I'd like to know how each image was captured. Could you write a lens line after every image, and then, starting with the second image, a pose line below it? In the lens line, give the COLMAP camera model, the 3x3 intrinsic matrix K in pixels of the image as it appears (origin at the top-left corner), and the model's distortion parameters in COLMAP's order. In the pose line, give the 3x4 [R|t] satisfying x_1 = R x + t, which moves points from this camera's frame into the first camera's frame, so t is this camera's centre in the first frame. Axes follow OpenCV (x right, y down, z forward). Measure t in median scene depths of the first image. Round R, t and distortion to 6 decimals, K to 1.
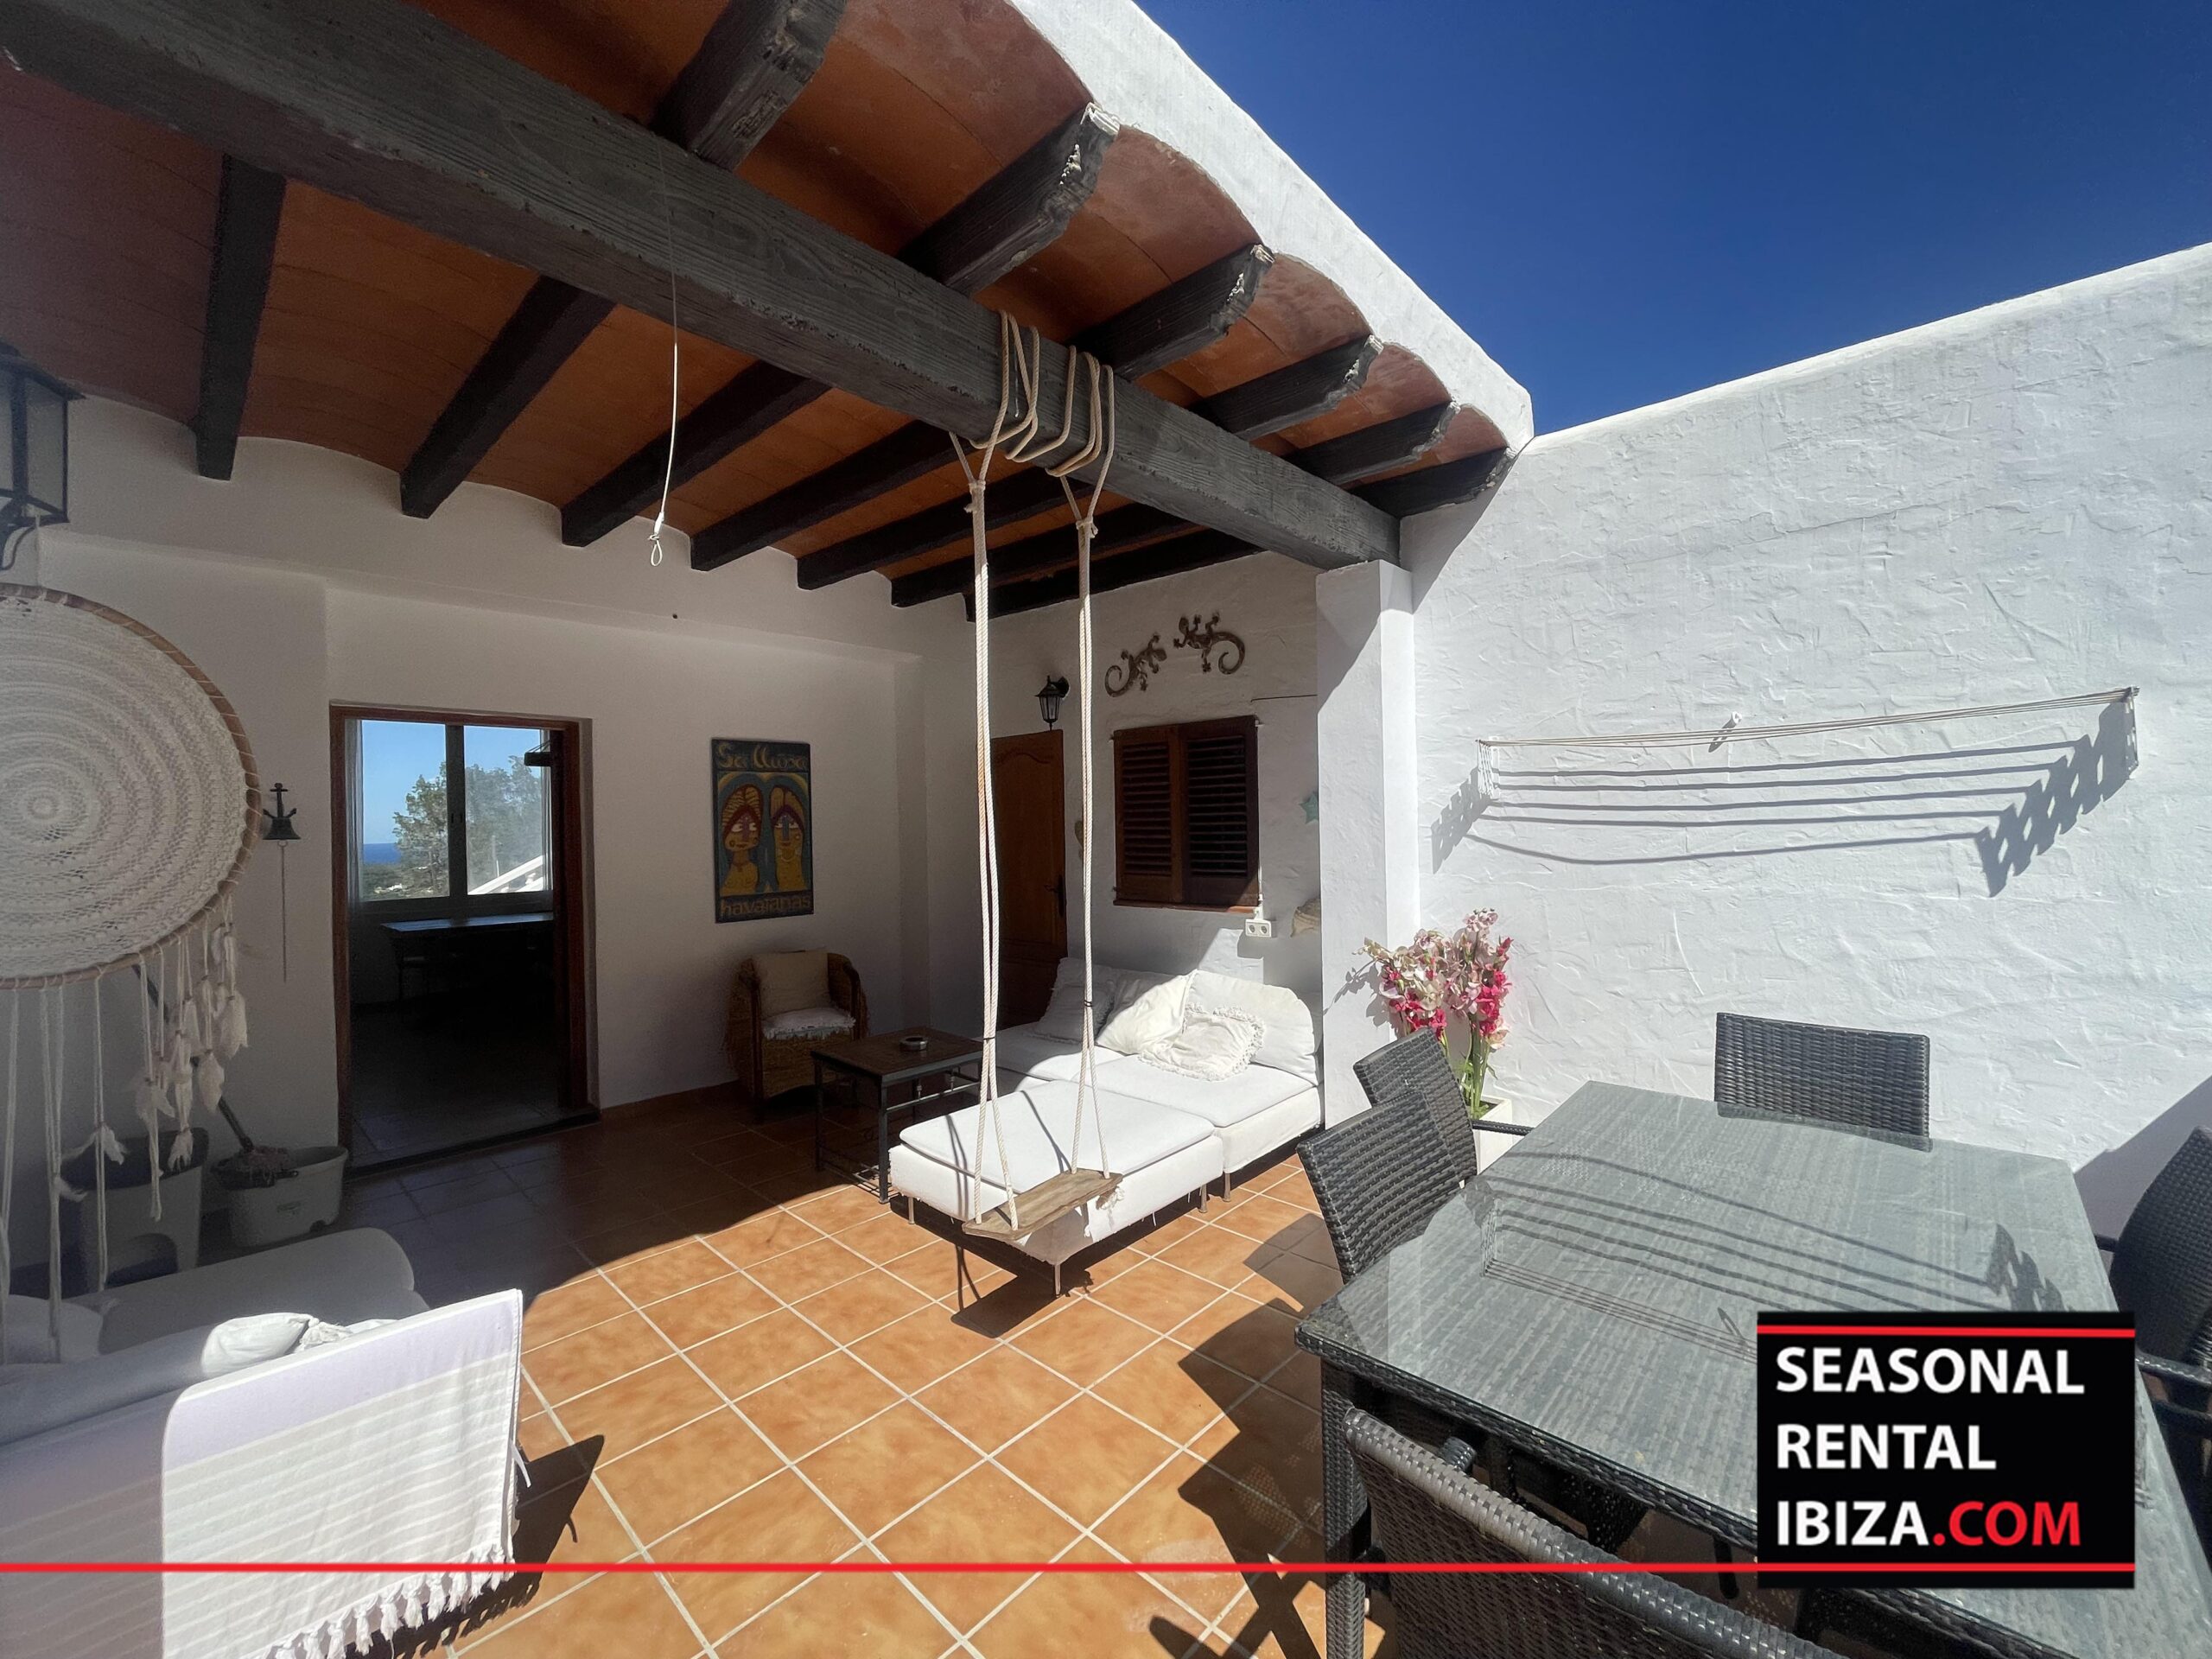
lens RADIAL K [[894.2, 0, 1103.1], [0, 894.2, 828.7], [0, 0, 1]] dist [-0.003492, -0.000886]
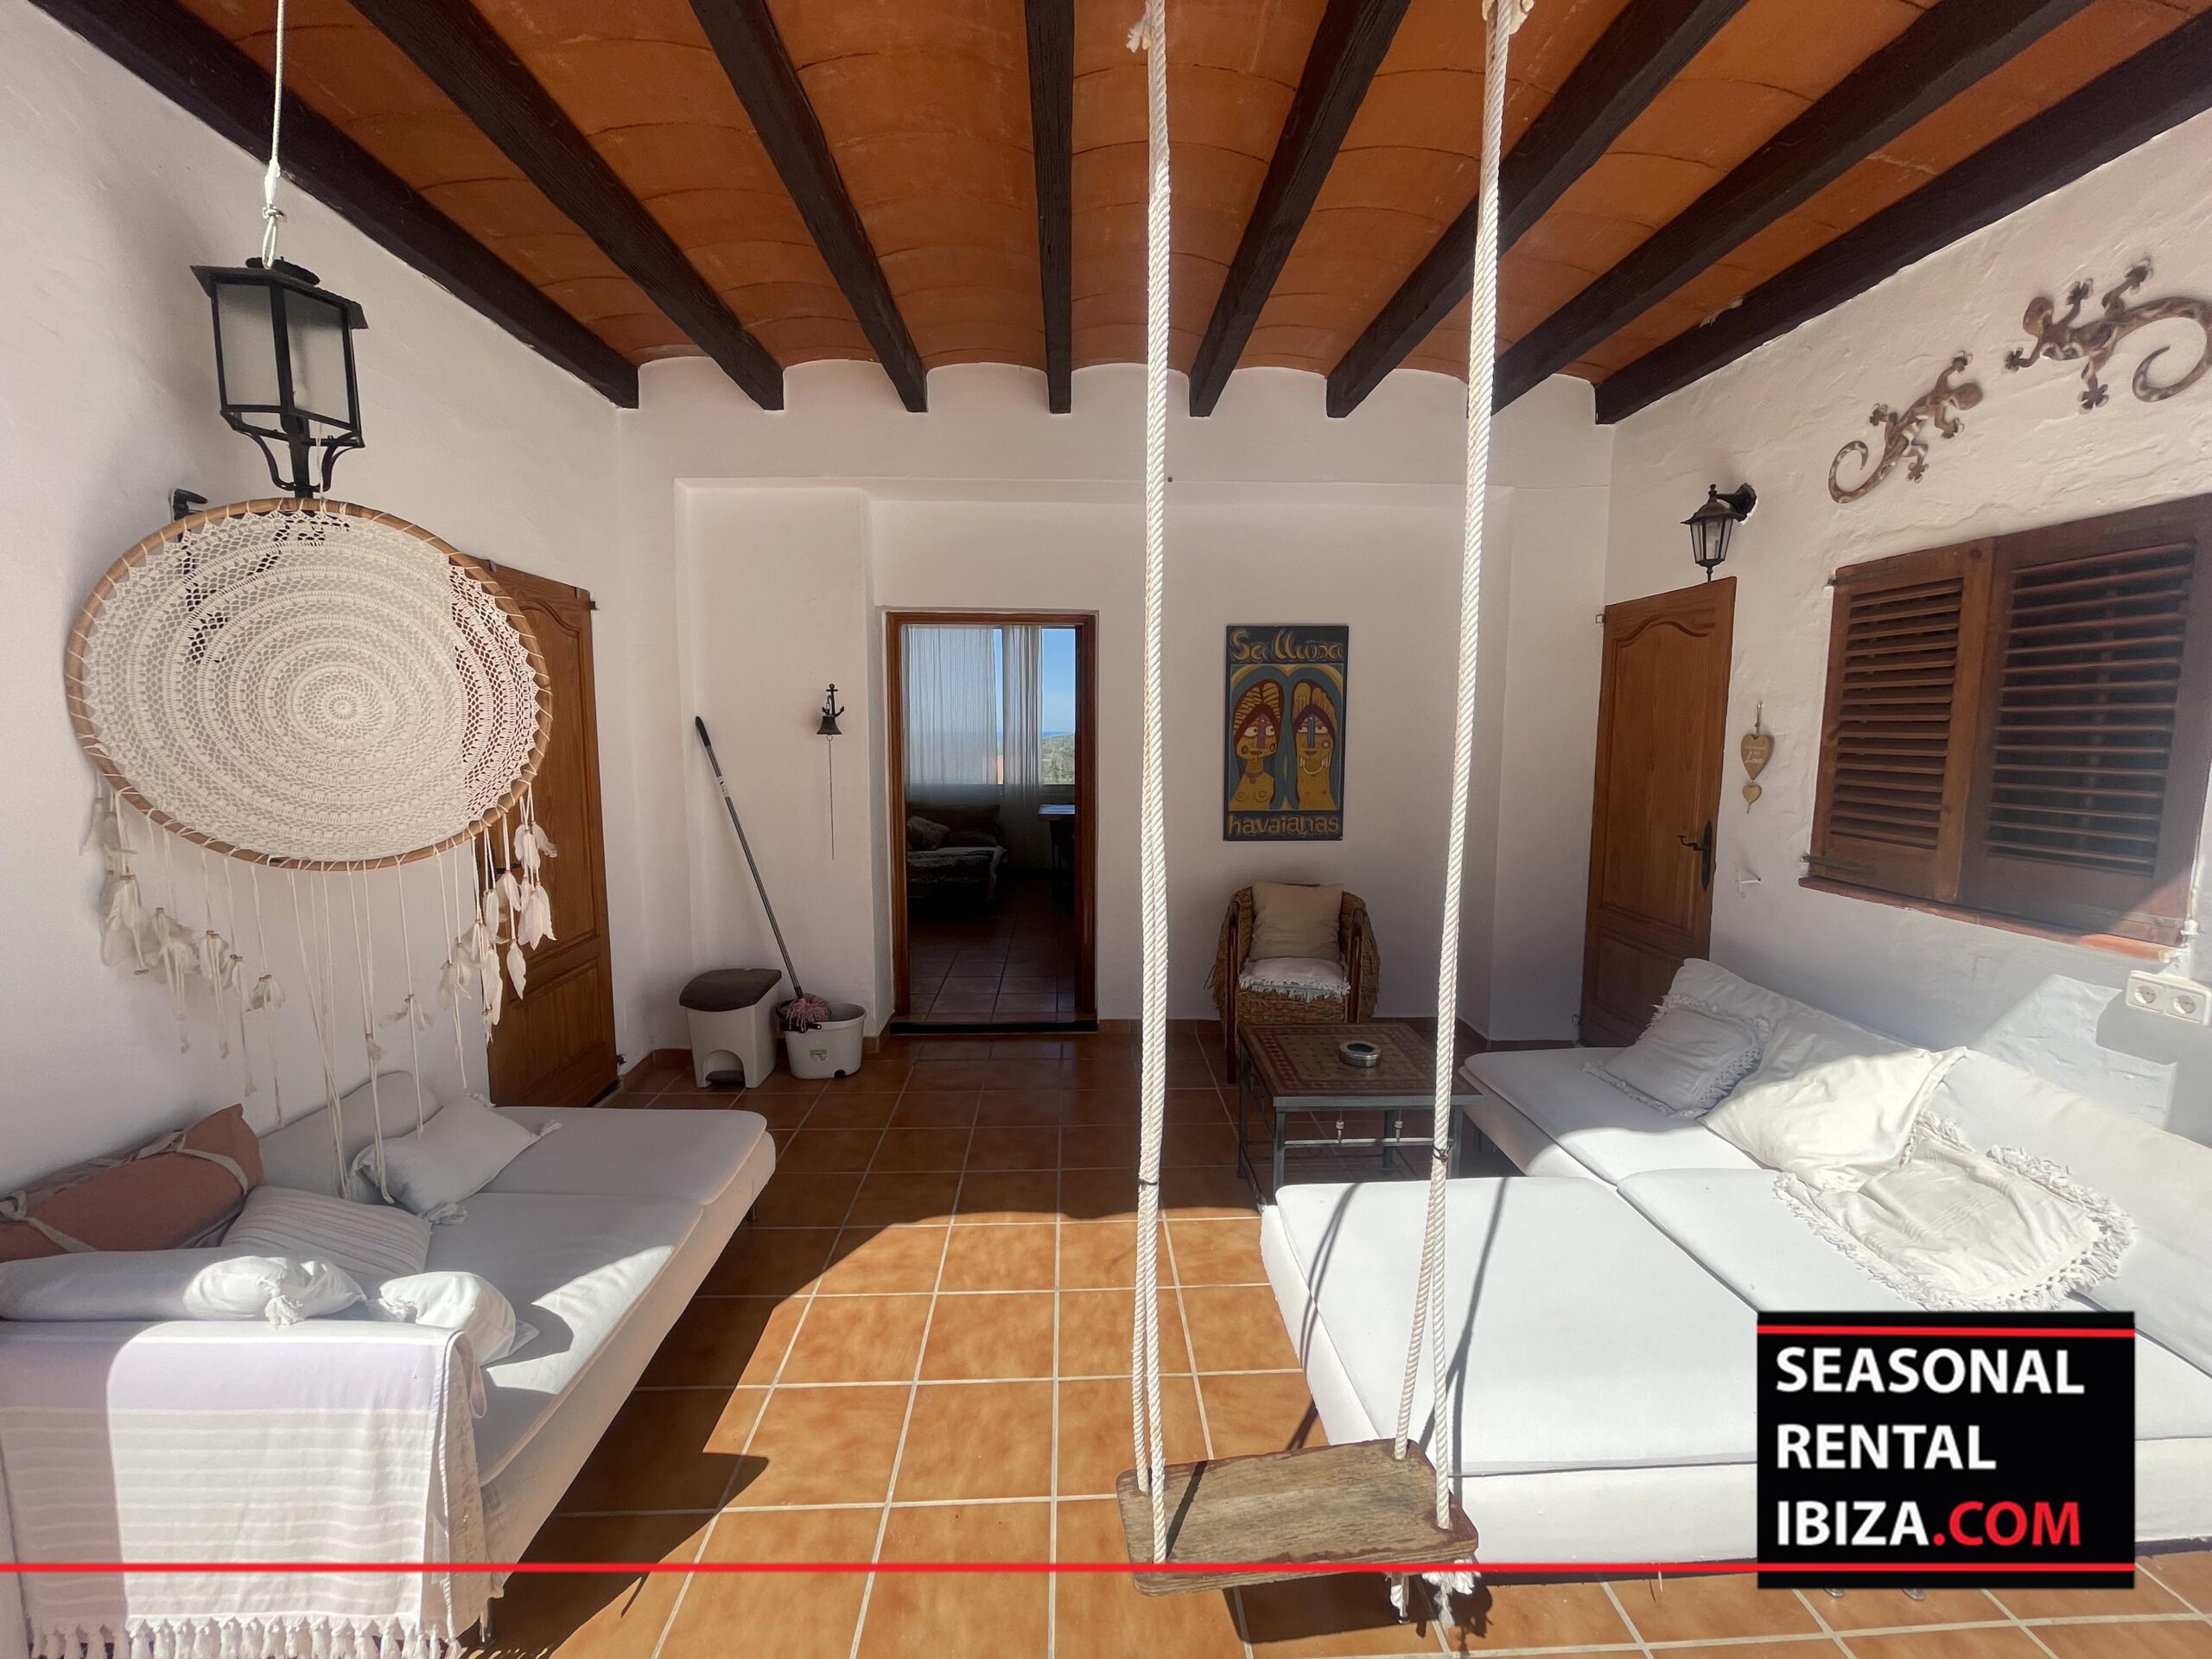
lens RADIAL K [[894.2, 0, 1093.0], [0, 894.2, 827.3], [0, 0, 1]] dist [-0.003492, -0.000886]
pose [[0.712242, 0.098910, -0.694930, 0.093129], [-0.020083, 0.992488, 0.120679, -0.011505], [0.701647, -0.071996, 0.708878, 0.335796]]
